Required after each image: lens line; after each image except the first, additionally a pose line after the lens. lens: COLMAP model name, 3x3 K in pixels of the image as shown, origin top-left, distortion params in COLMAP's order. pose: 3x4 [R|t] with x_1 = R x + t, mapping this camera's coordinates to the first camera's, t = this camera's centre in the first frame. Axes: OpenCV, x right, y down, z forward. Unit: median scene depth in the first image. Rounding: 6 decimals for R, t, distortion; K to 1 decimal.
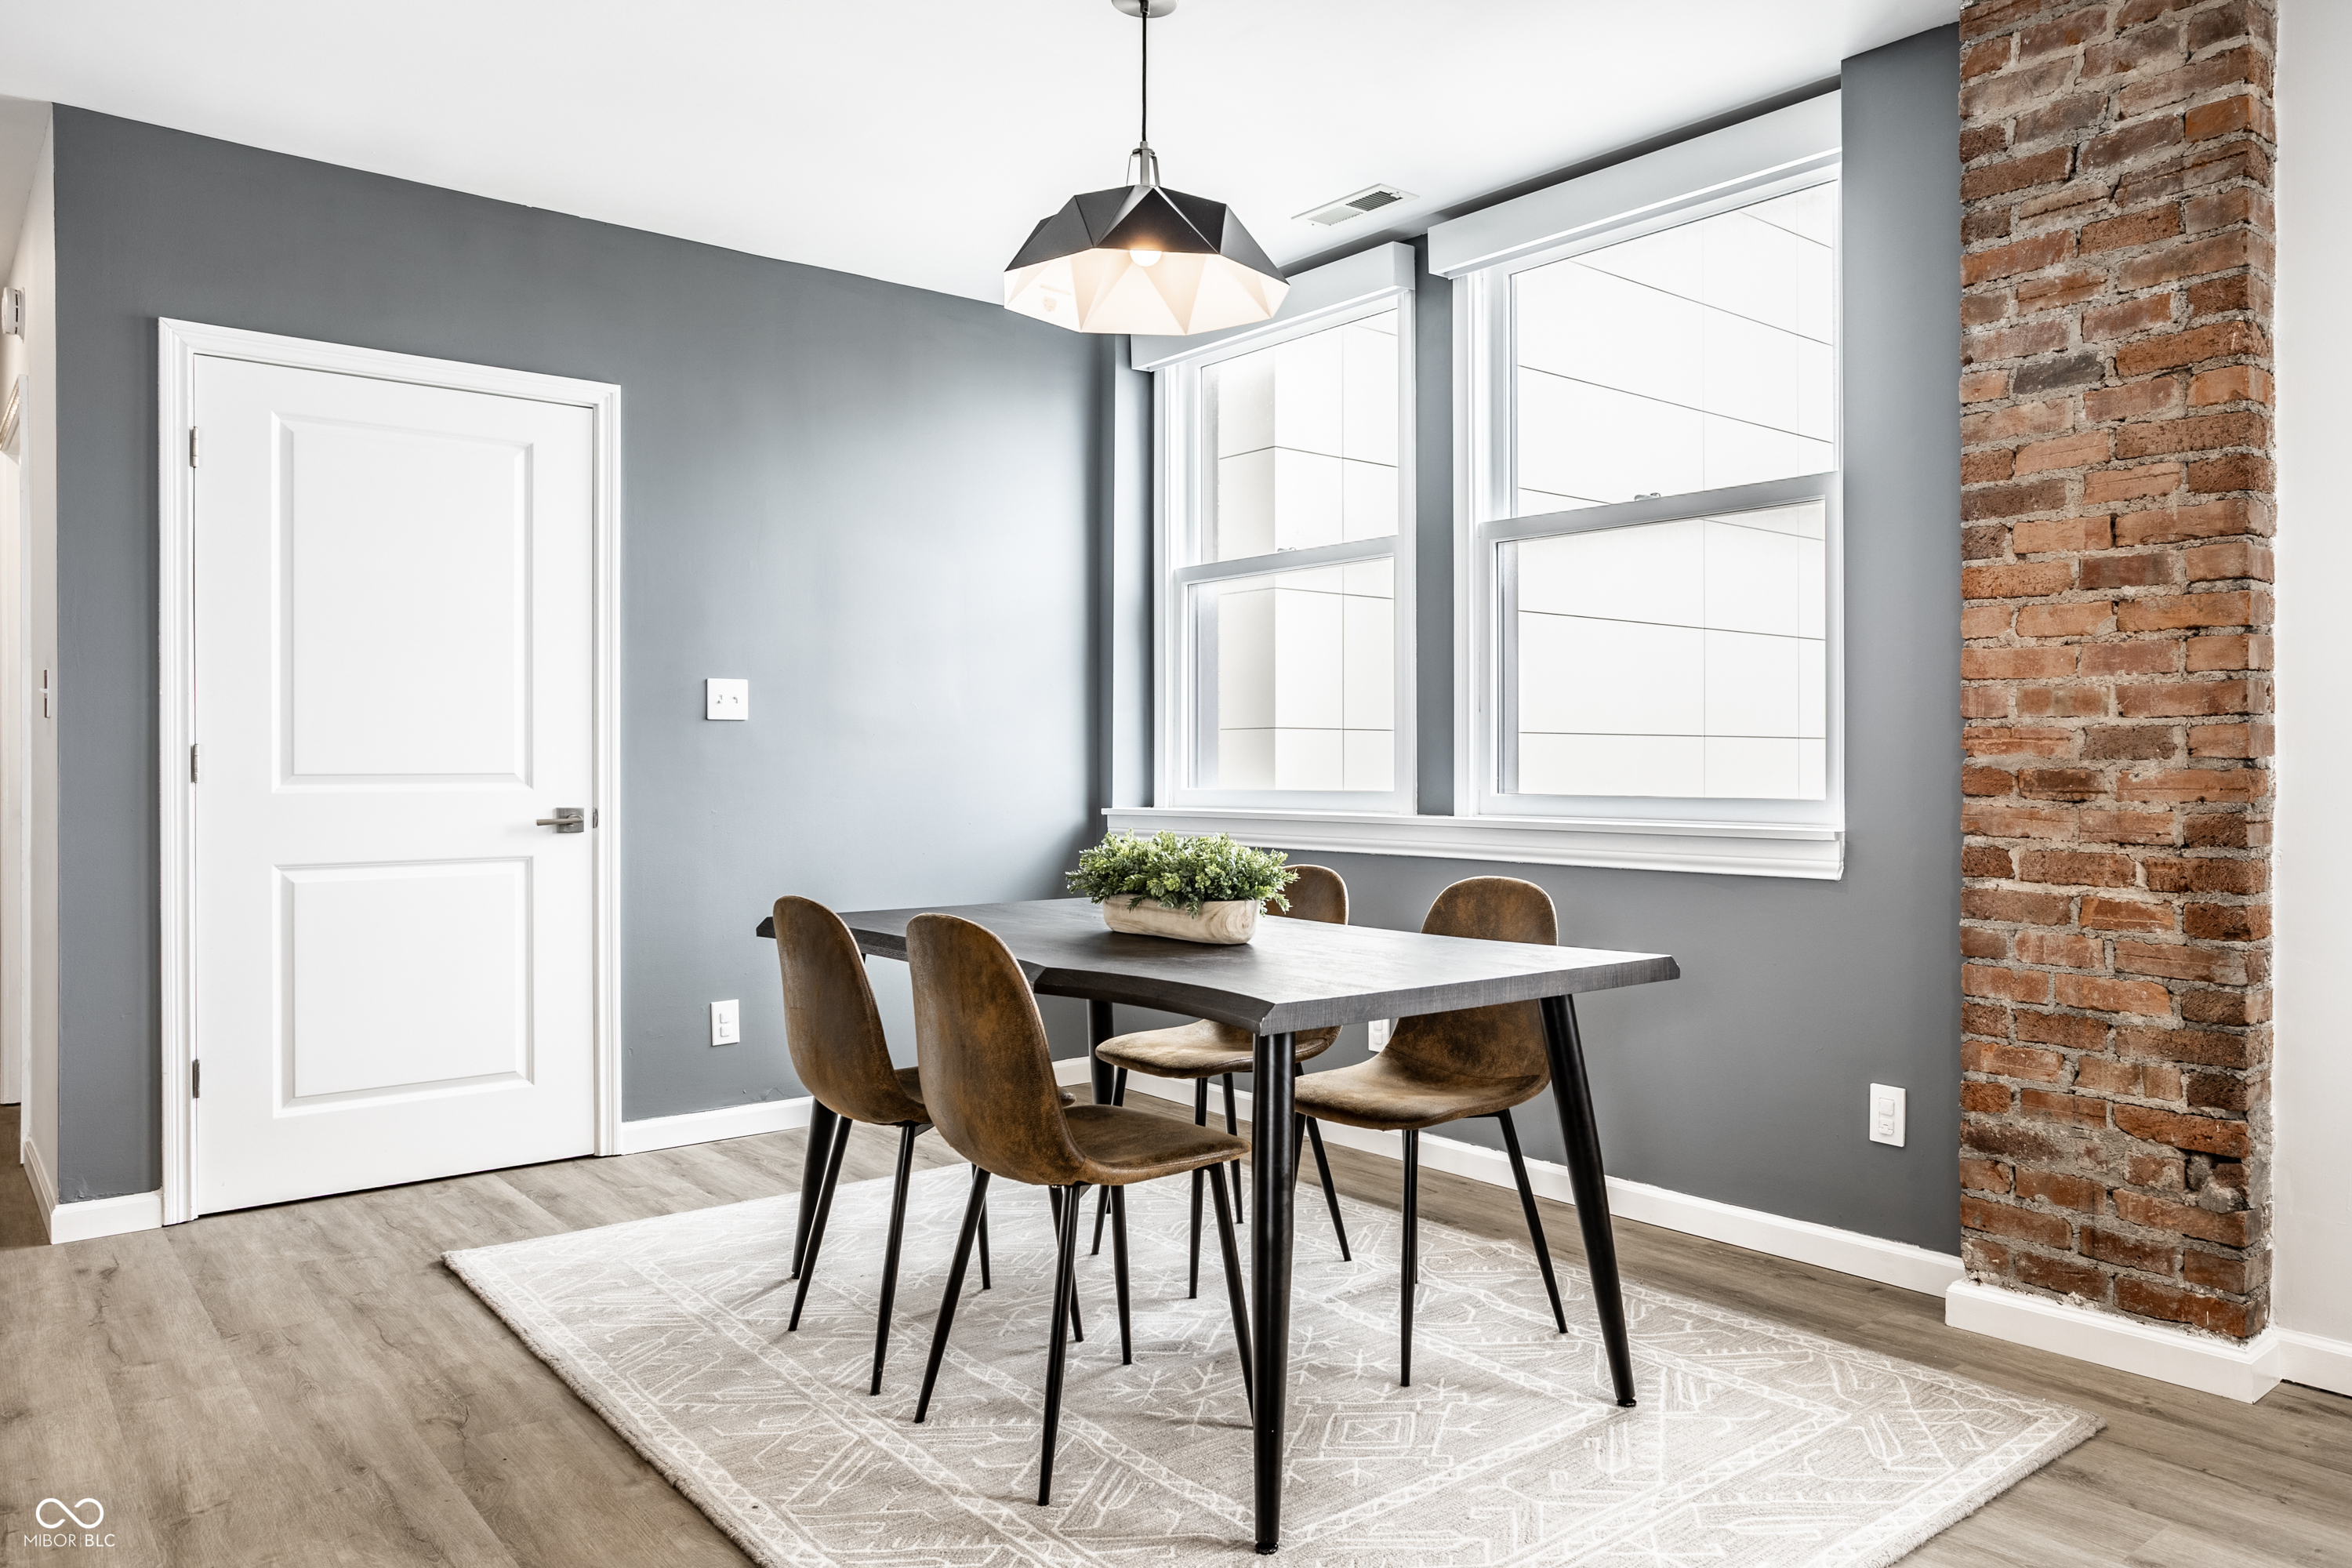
lens RADIAL K [[1616.1, 0, 1273.6], [0, 1616.1, 765.5], [0, 0, 1]] dist [-0.038924, 0.045099]
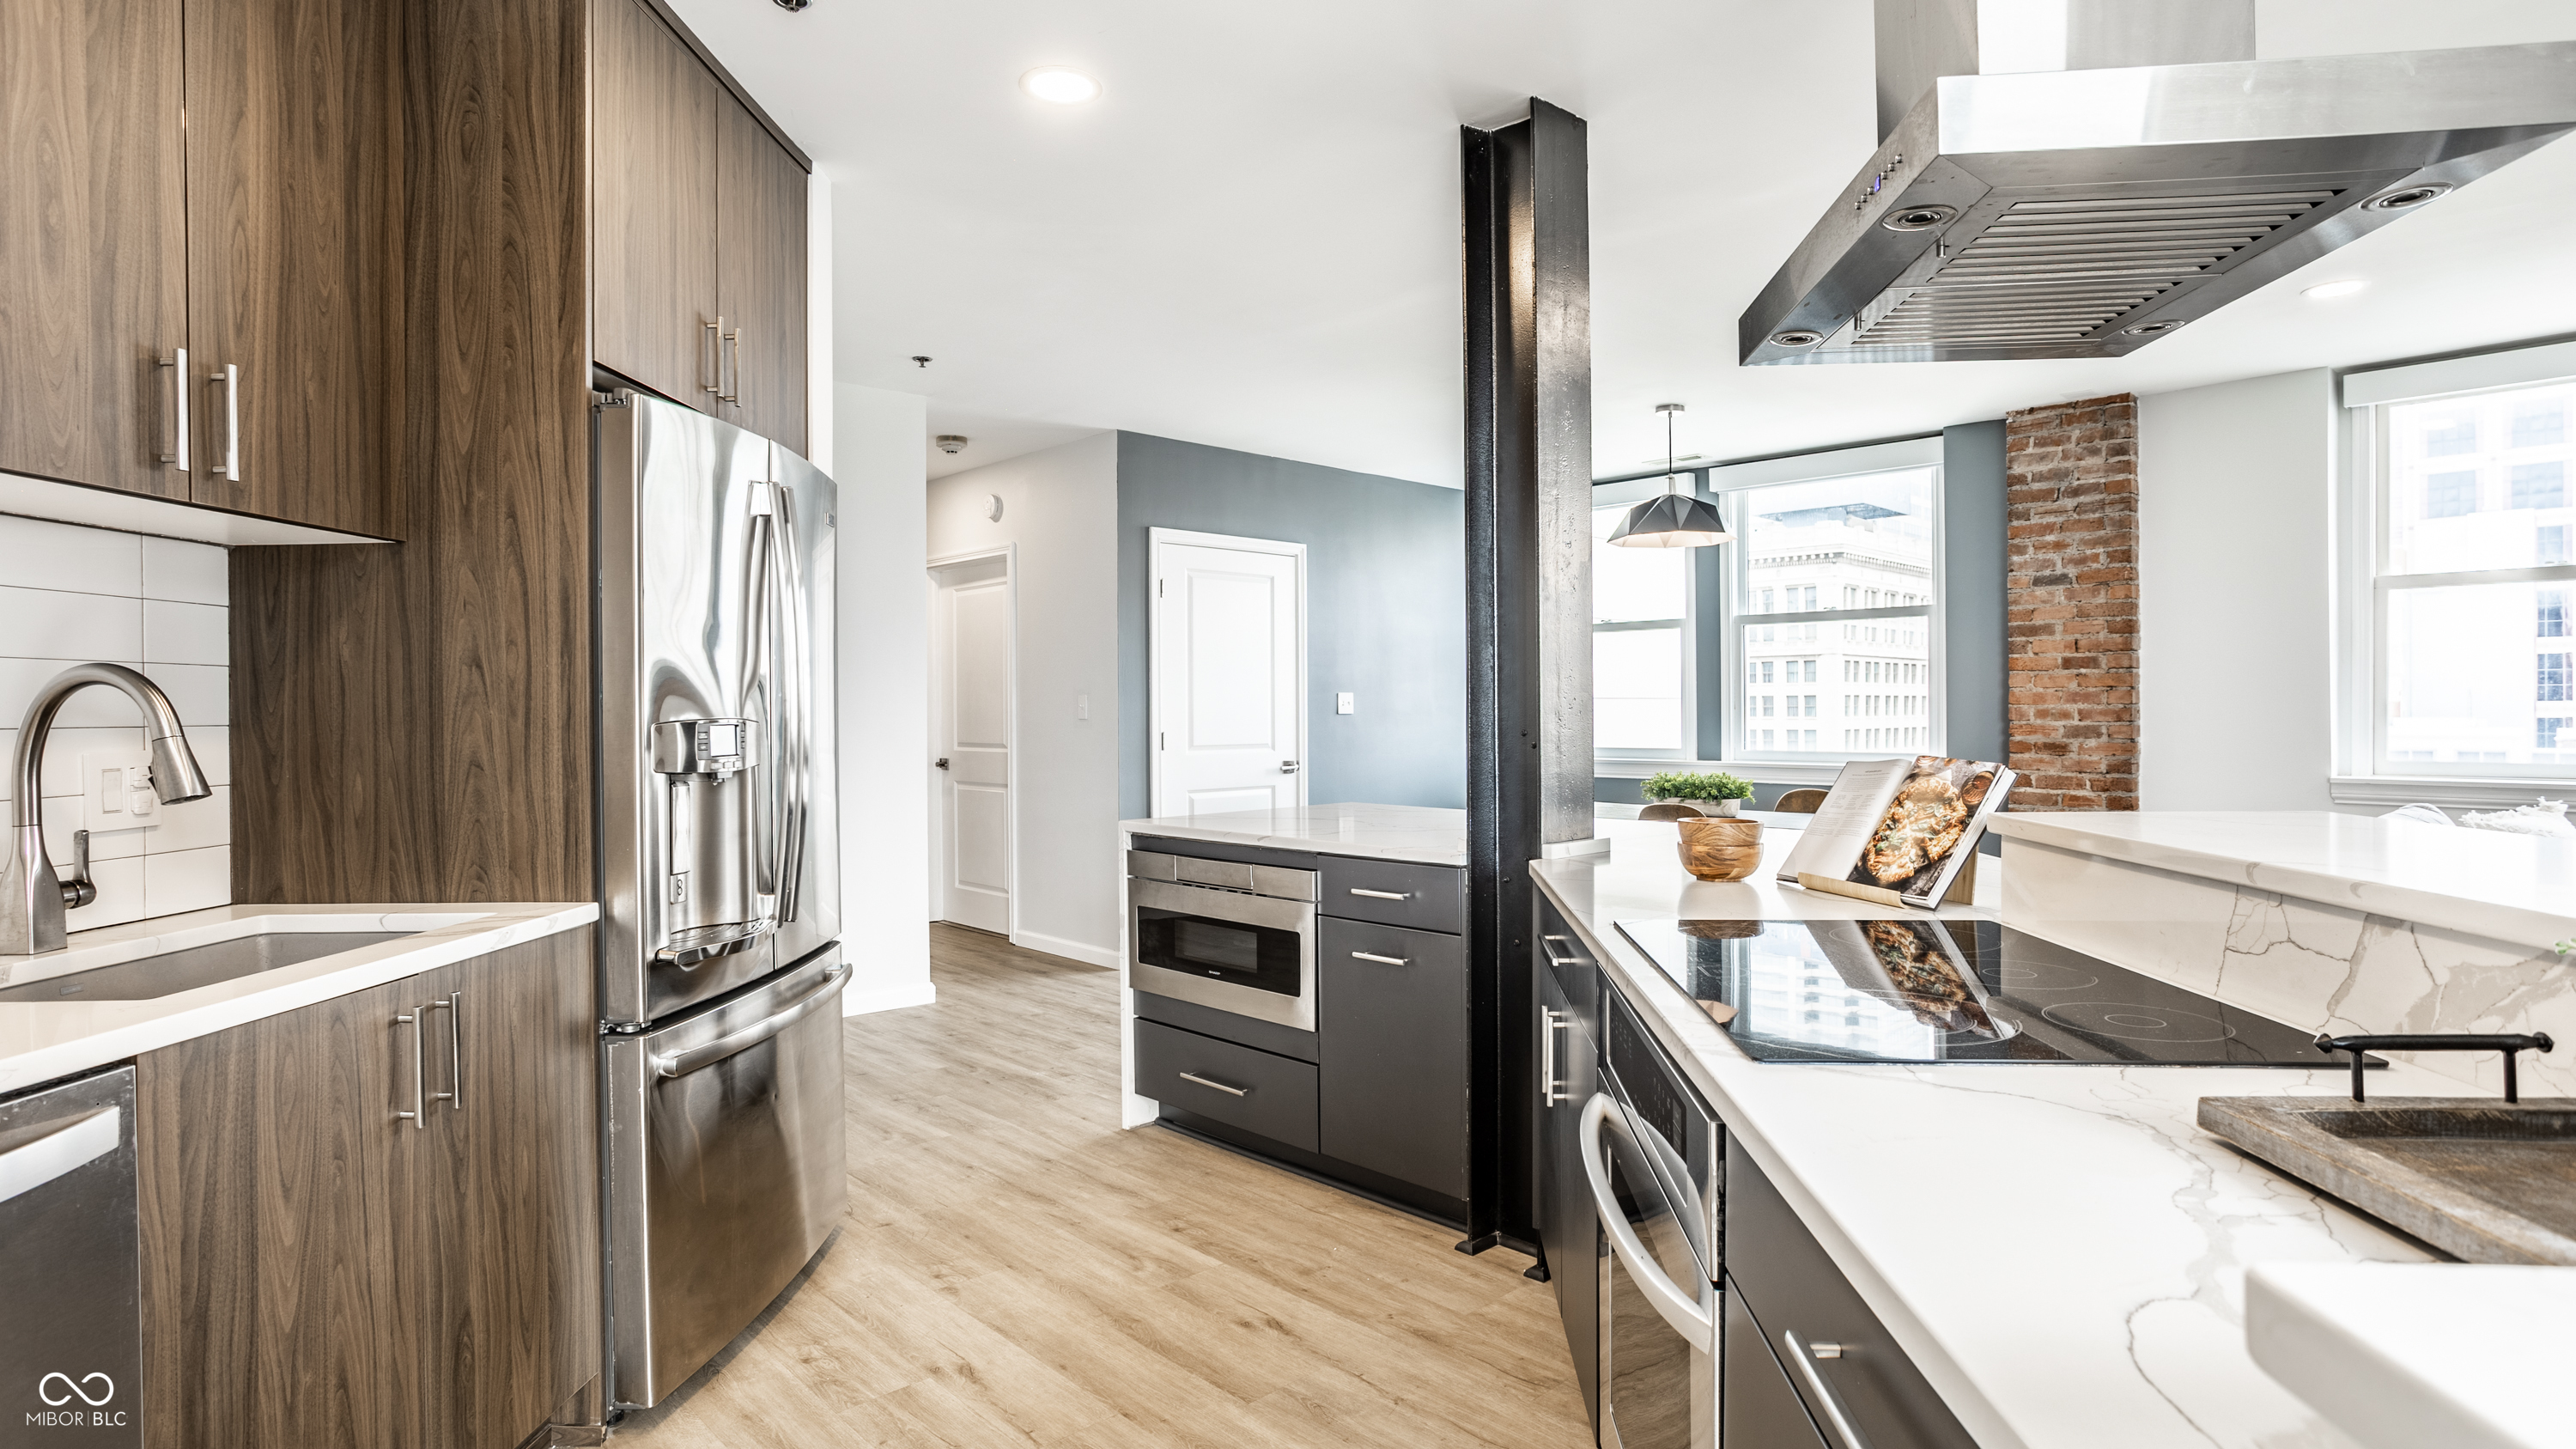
lens RADIAL K [[1309.9, 0, 1292.7], [0, 1309.9, 714.4], [0, 0, 1]] dist [-0.055373, 0.031182]
pose [[0.998663, -0.005207, 0.051432, -0.776179], [0.005101, 0.999985, 0.002195, -0.050754], [-0.051443, -0.001929, 0.998674, -0.910969]]
